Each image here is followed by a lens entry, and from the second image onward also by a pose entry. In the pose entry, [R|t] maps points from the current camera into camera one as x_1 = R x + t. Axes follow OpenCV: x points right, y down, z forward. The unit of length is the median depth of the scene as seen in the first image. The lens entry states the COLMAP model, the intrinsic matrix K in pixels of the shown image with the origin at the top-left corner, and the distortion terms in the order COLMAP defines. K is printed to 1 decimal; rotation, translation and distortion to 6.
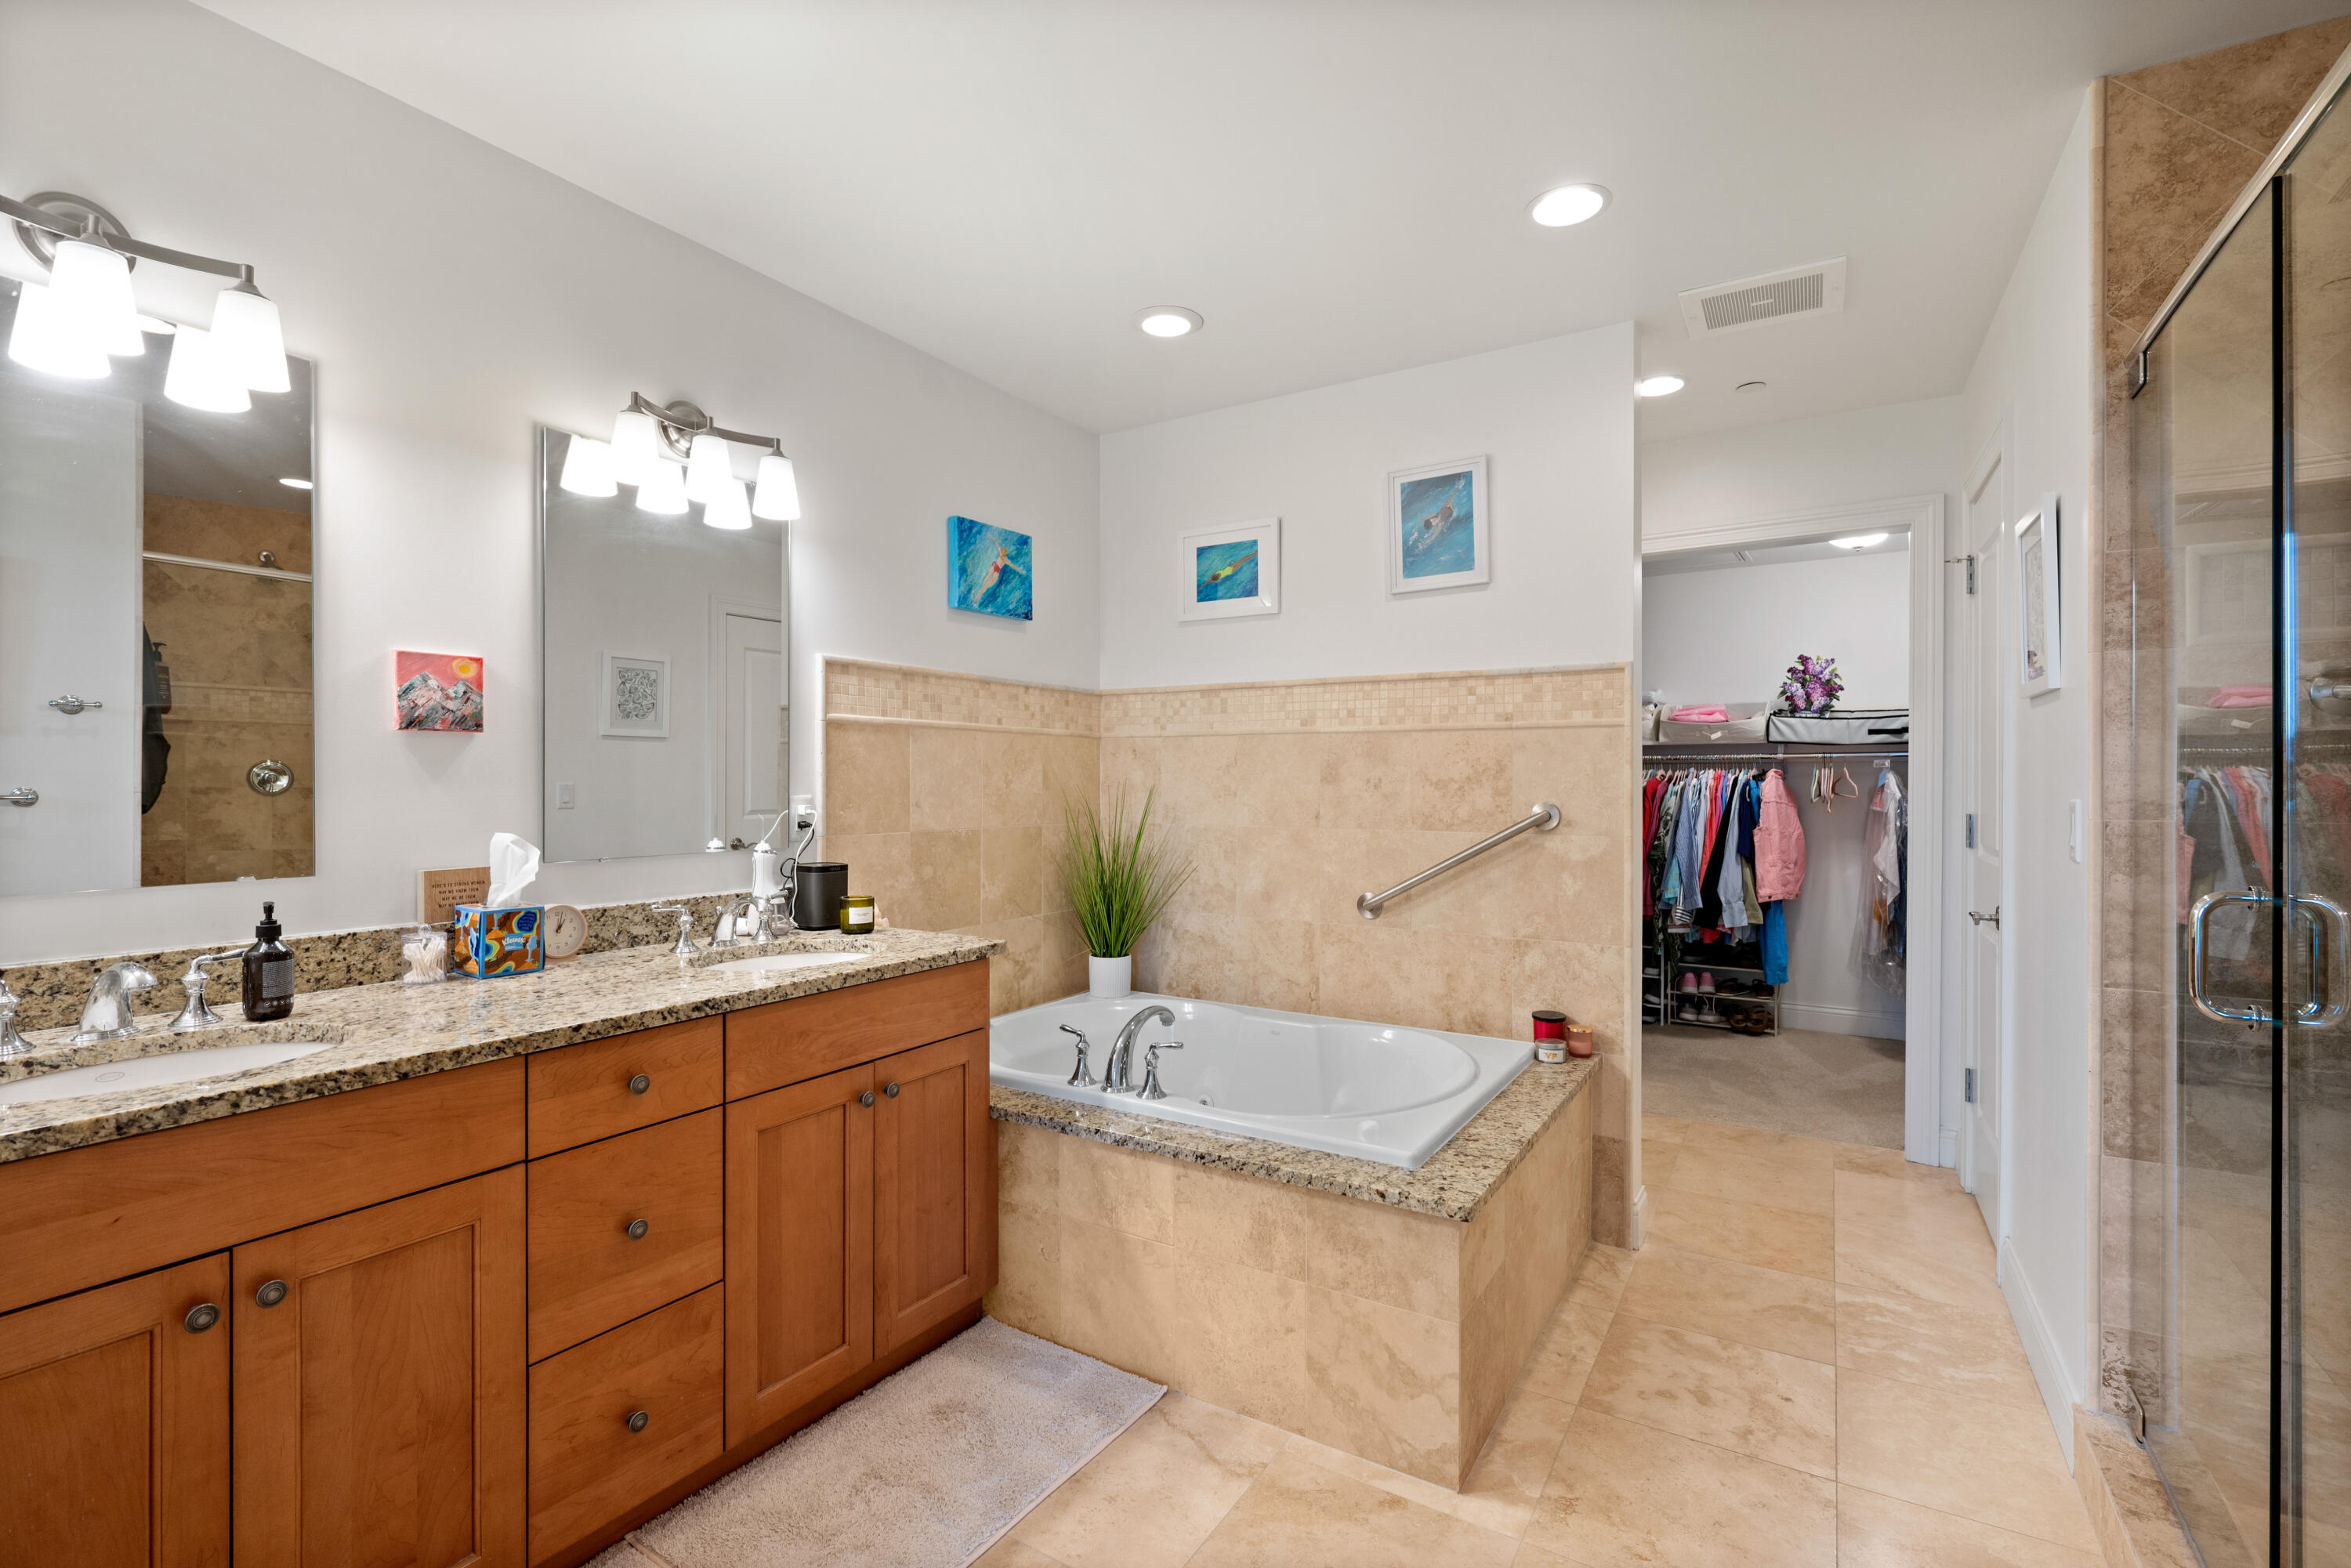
lens RADIAL K [[1045.8, 0, 1170.5], [0, 1045.8, 788.6], [0, 0, 1]] dist [-0.000621, 0.000059]
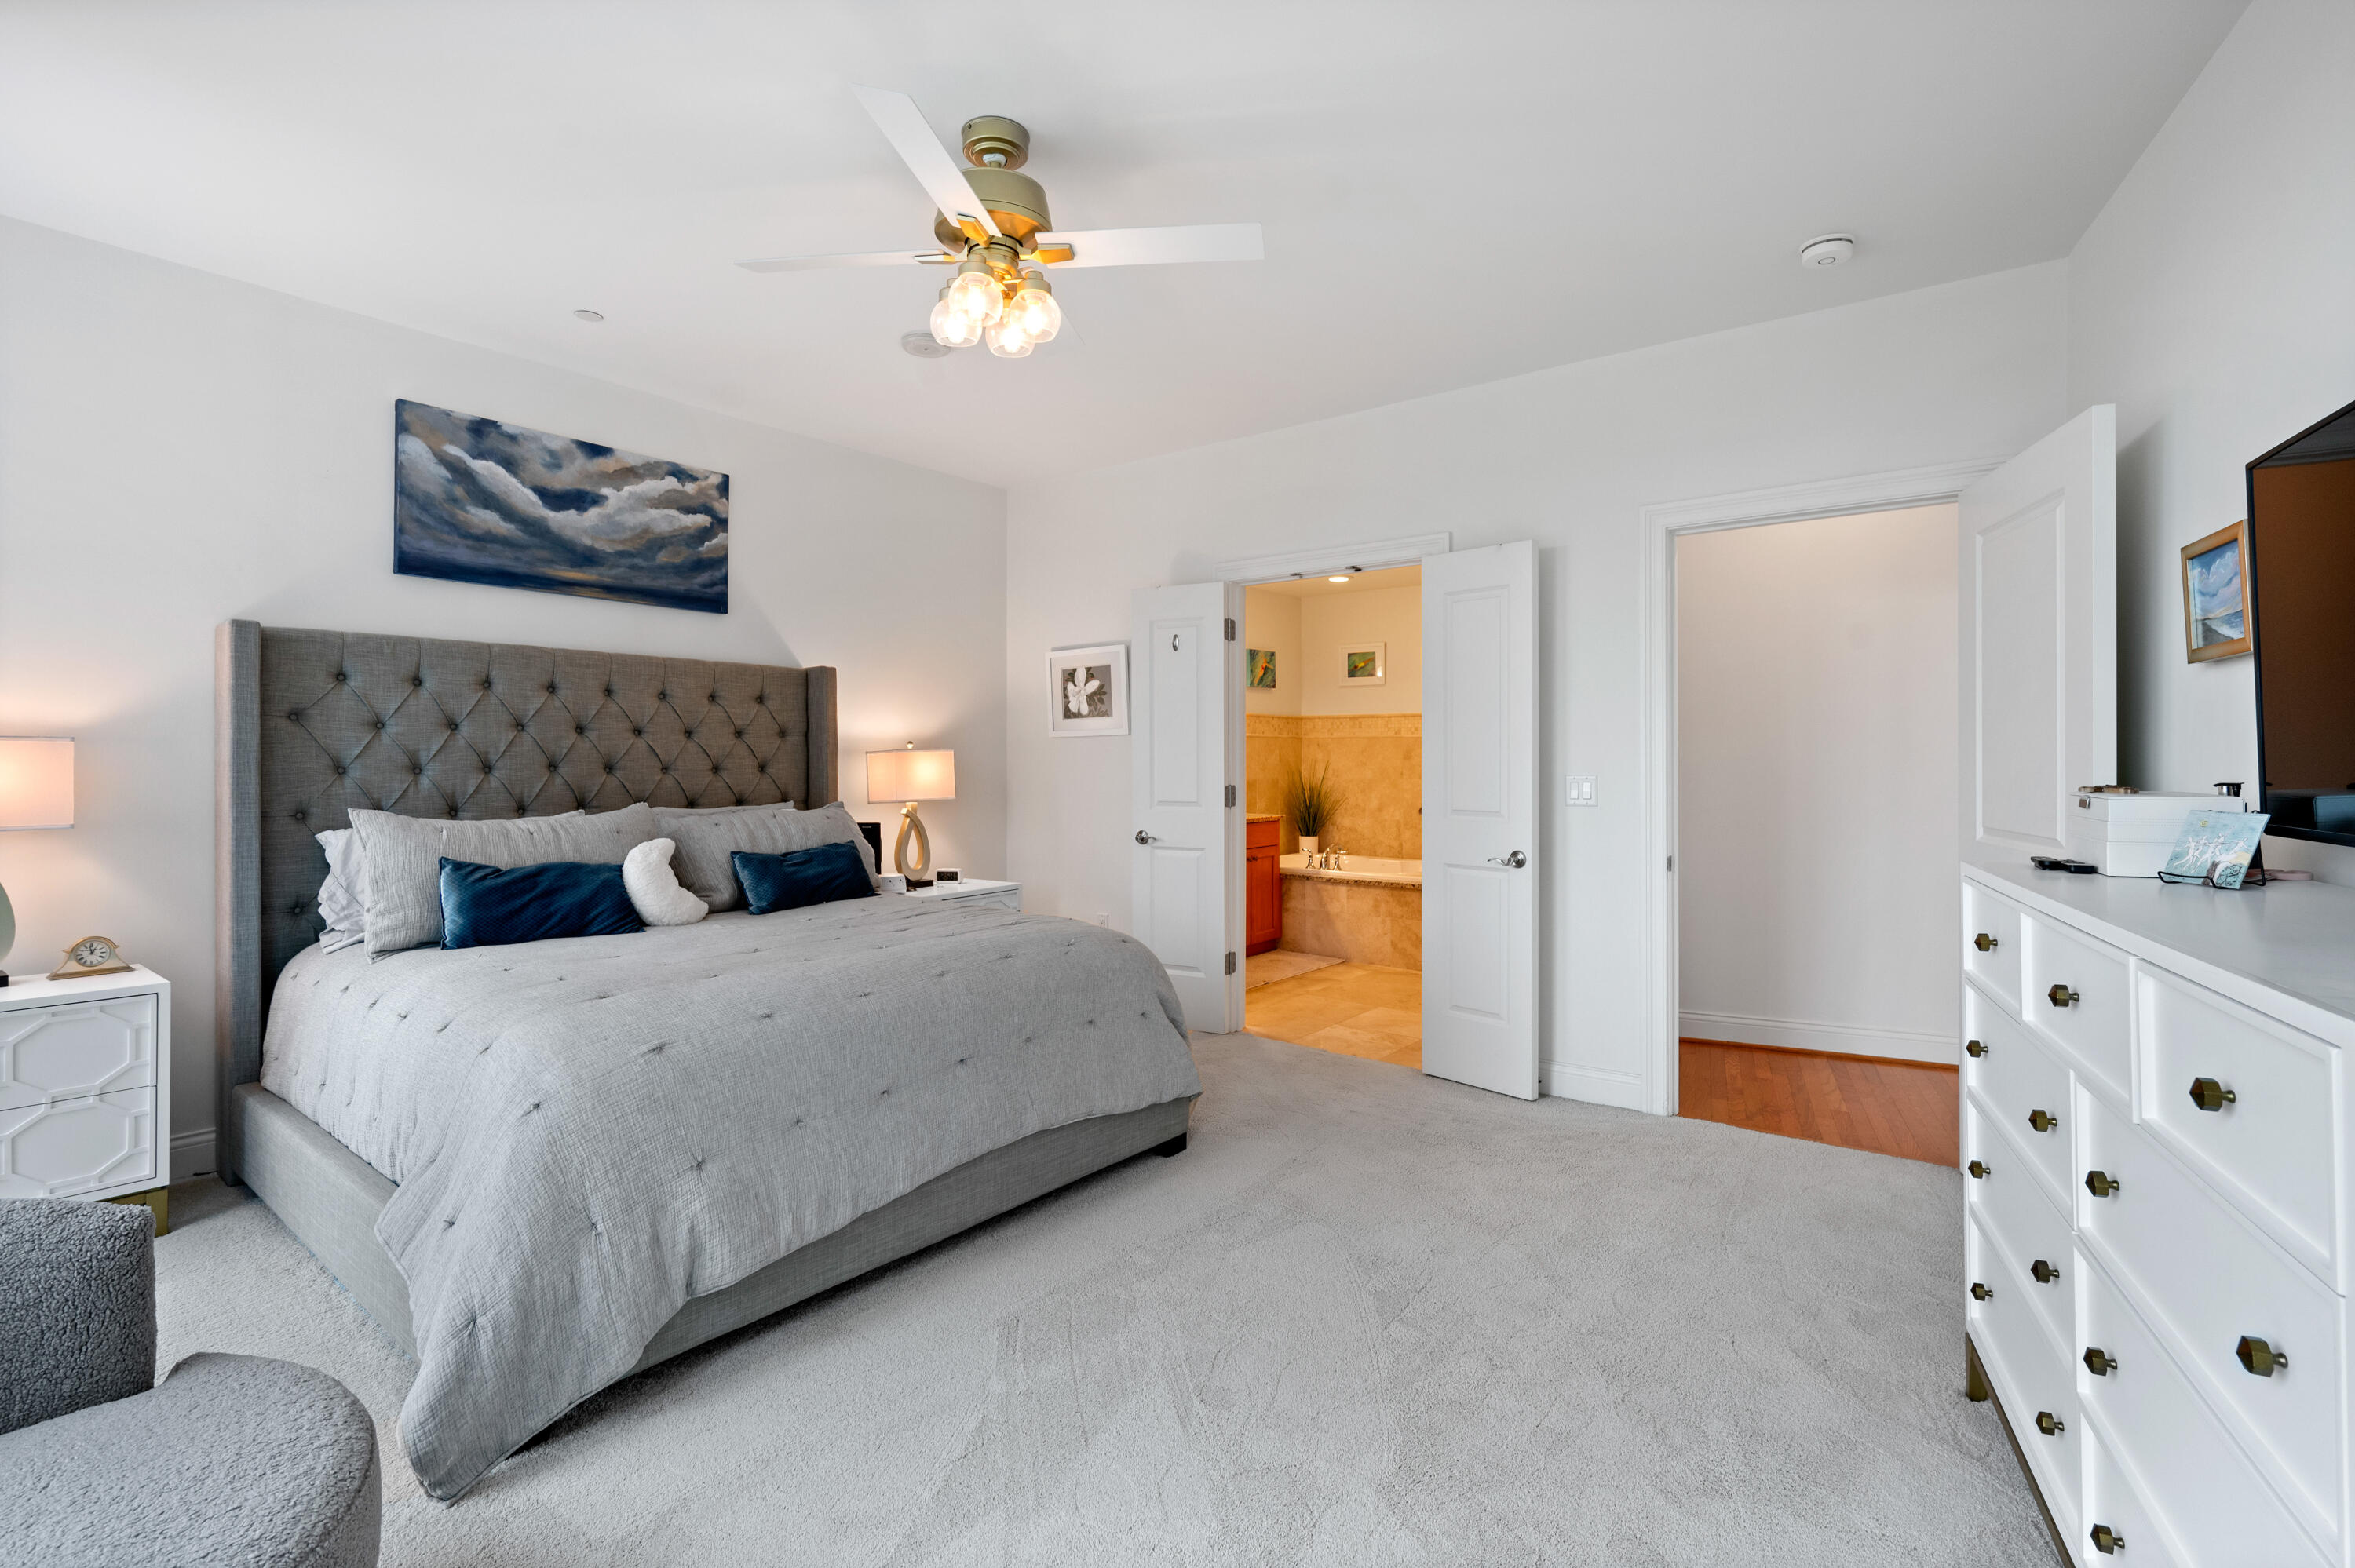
lens RADIAL K [[1047.5, 0, 1186.1], [0, 1047.5, 762.2], [0, 0, 1]] dist [-0.000621, 0.000059]
pose [[0.995421, 0.001002, -0.095578, -0.107570], [-0.000961, 0.999999, 0.000480, 0.000341], [0.095579, -0.000386, 0.995422, -1.294995]]
